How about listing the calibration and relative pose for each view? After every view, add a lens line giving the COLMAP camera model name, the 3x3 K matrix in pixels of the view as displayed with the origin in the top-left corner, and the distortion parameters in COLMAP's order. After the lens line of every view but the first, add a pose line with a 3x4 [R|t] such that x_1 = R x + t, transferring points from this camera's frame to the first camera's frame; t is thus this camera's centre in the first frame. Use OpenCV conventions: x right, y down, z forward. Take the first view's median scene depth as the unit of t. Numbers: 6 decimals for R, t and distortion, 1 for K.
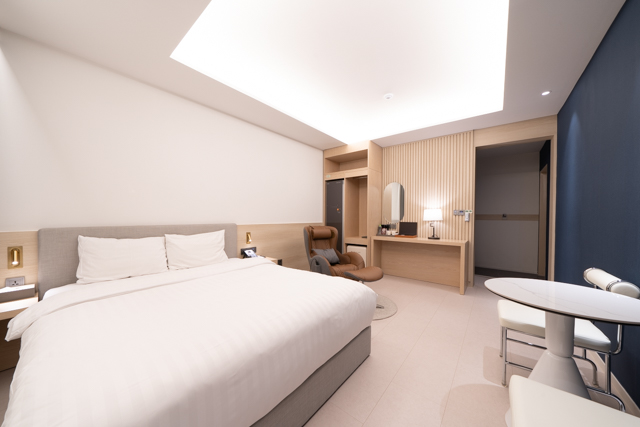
lens RADIAL K [[218.0, 0, 316.7], [0, 218.0, 217.8], [0, 0, 1]] dist [-0.010214, 0.000127]
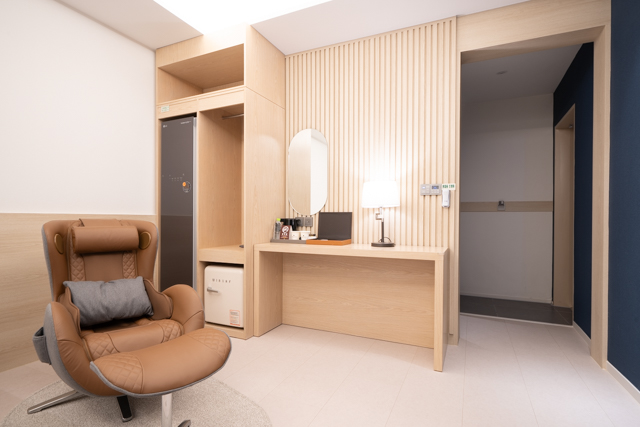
lens RADIAL K [[327.3, 0, 320.0], [0, 327.3, 213.5], [0, 0, 1]] dist [0.002429, 0.000198]
pose [[0.968630, 0.001785, 0.248502, 0.215365], [0.002735, 0.999837, -0.017840, 0.036257], [-0.248494, 0.017960, 0.968467, 0.325472]]
